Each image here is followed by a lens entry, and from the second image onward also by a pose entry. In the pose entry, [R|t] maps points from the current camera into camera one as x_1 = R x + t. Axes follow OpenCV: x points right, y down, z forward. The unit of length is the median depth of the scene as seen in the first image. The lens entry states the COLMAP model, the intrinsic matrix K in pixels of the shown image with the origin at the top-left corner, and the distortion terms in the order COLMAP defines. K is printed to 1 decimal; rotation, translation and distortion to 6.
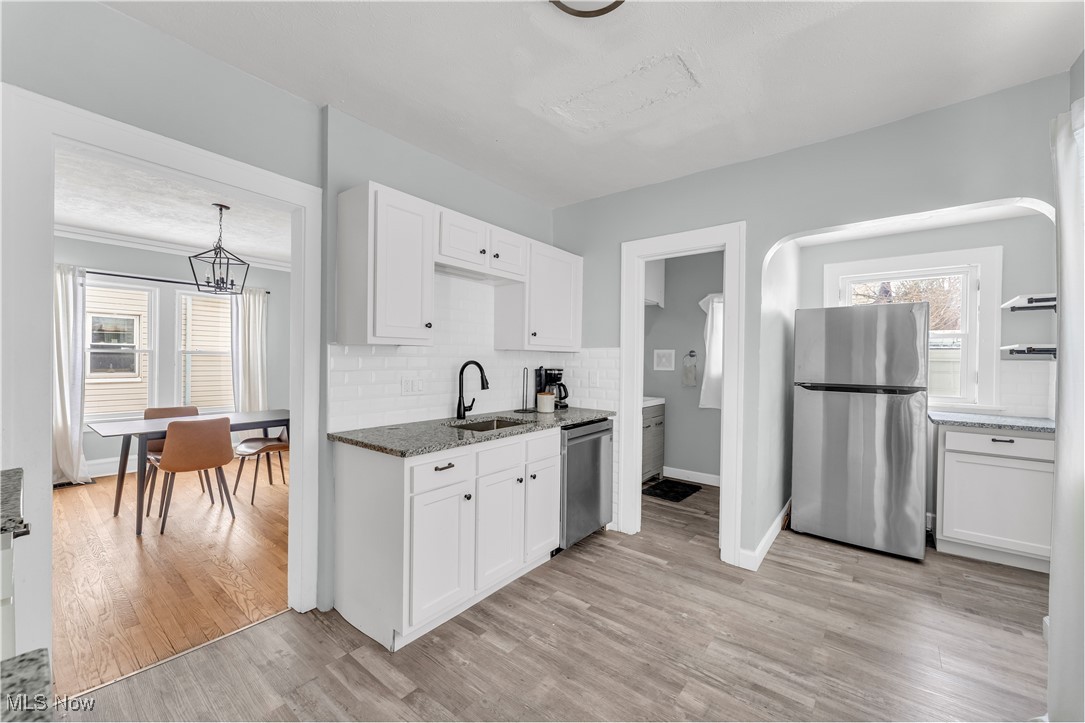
lens RADIAL K [[430.4, 0, 541.9], [0, 430.4, 362.6], [0, 0, 1]] dist [-0.001974, -0.000571]
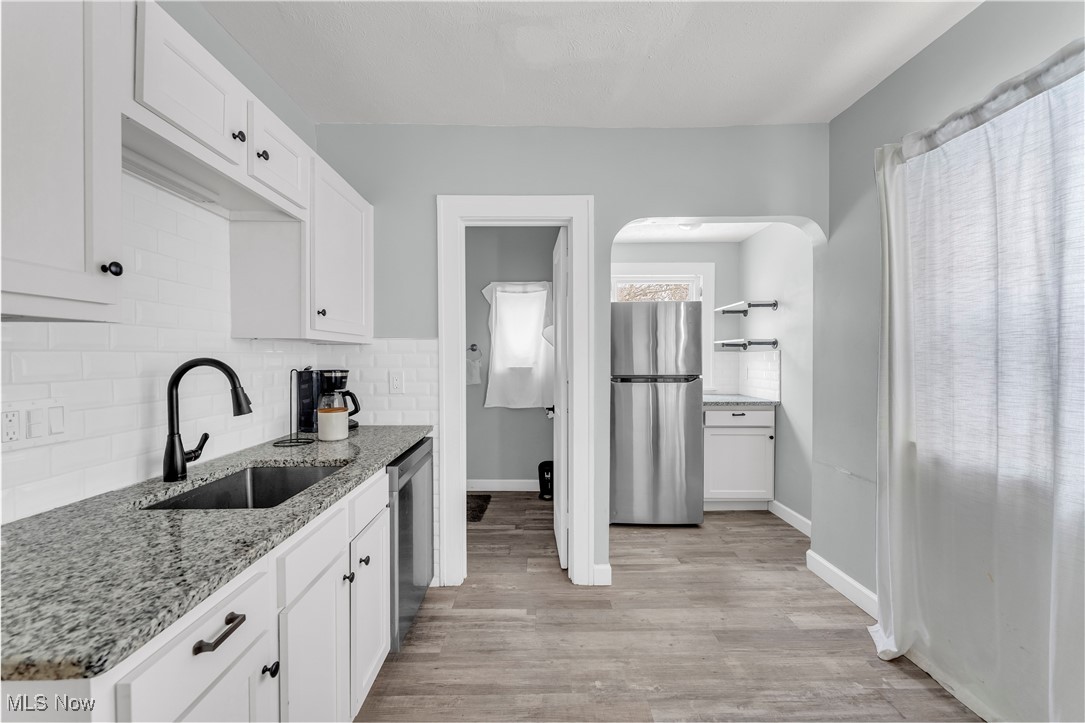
lens RADIAL K [[430.4, 0, 541.9], [0, 430.4, 362.6], [0, 0, 1]] dist [-0.001974, -0.000571]
pose [[0.773829, -0.022383, 0.632999, -0.170010], [0.017558, 0.999749, 0.013887, 0.000489], [-0.633152, 0.000368, 0.774028, 0.365409]]
